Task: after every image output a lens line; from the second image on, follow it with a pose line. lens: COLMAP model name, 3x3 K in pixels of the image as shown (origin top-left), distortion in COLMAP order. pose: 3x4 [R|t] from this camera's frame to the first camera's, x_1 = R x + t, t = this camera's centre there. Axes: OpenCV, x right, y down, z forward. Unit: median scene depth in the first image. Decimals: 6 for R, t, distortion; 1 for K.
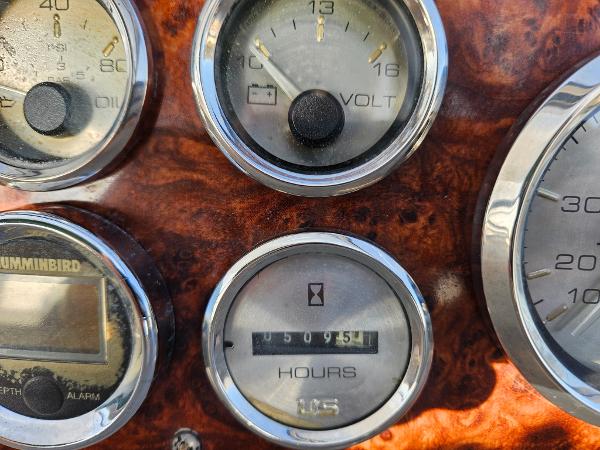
lens RADIAL K [[398.6, 0, 296.9], [0, 398.6, 220.3], [0, 0, 1]] dist [-0.020241, 0.008464]
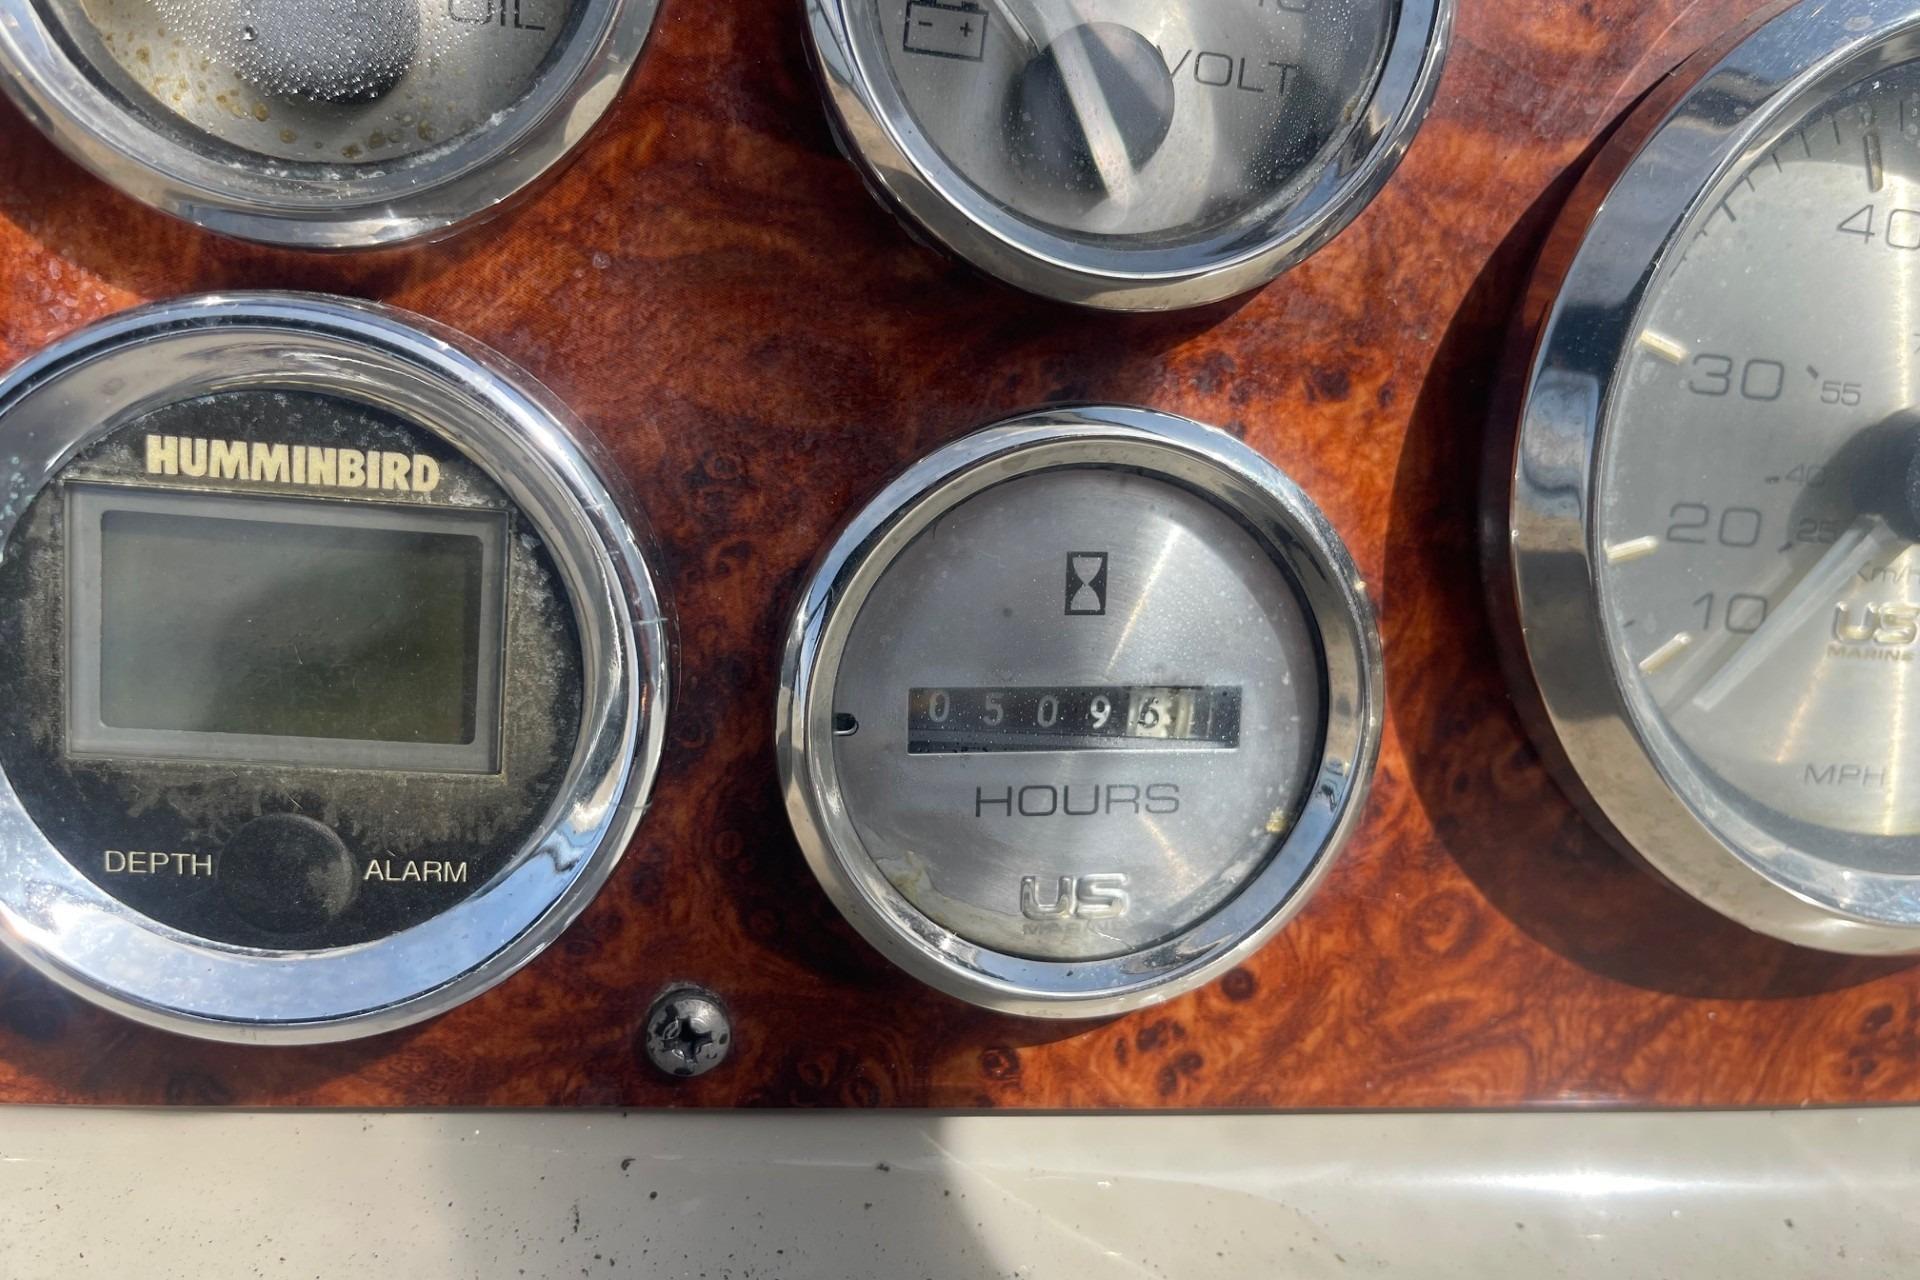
lens RADIAL K [[1444.3, 0, 941.2], [0, 1444.3, 625.1], [0, 0, 1]] dist [0.032991, -0.048627]
pose [[0.982467, 0.020721, 0.185282, -0.331178], [-0.025752, 0.999361, 0.024788, 0.192607], [-0.184650, -0.029125, 0.982373, -0.297006]]
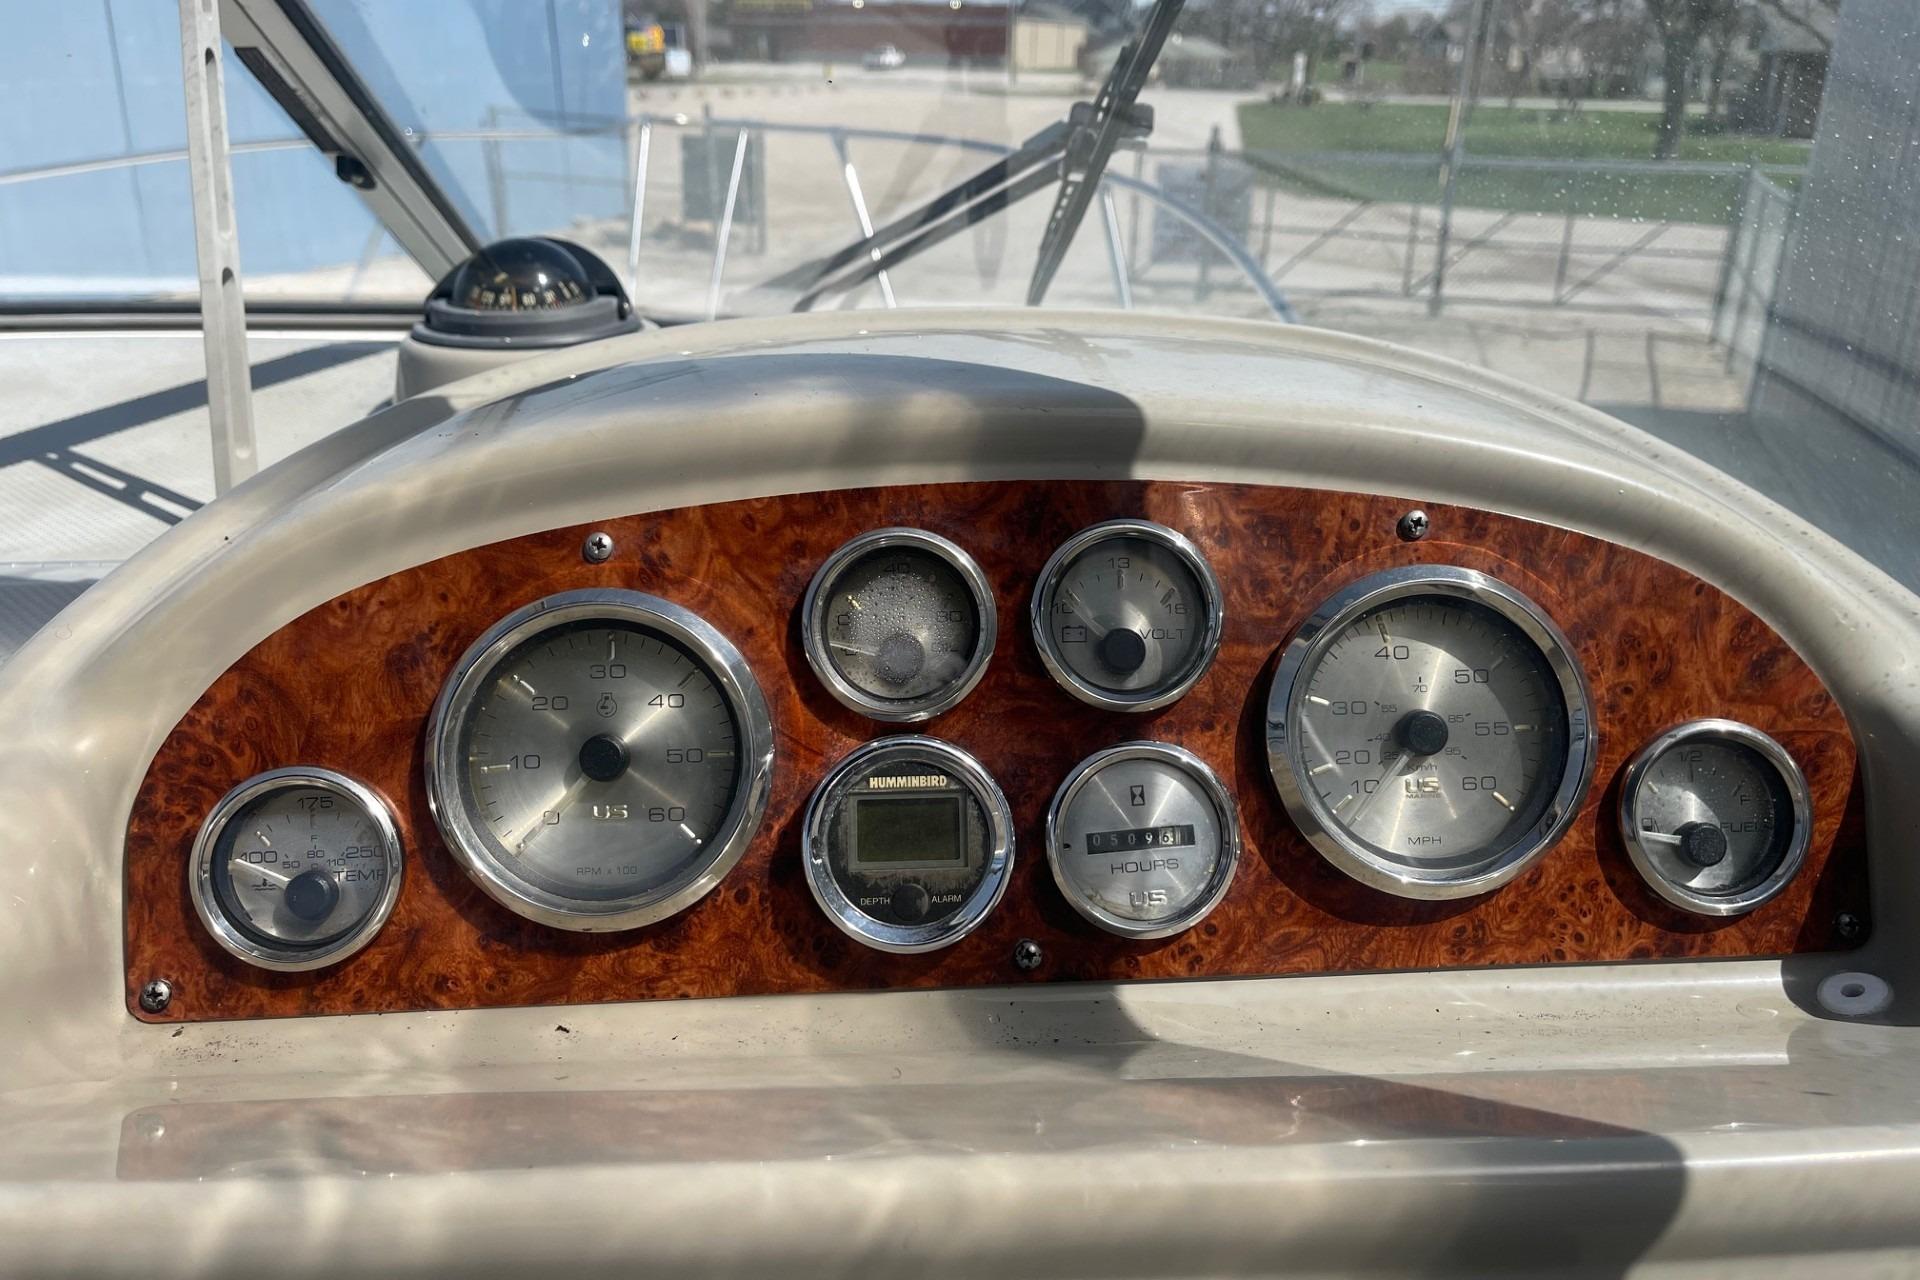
lens RADIAL K [[1444.3, 0, 943.9], [0, 1444.3, 636.6], [0, 0, 1]] dist [0.032991, -0.048627]
pose [[0.996430, -0.055469, 0.063651, -0.771262], [0.067910, 0.974499, -0.213870, 0.602043], [-0.050164, 0.217429, 0.974786, -3.259821]]
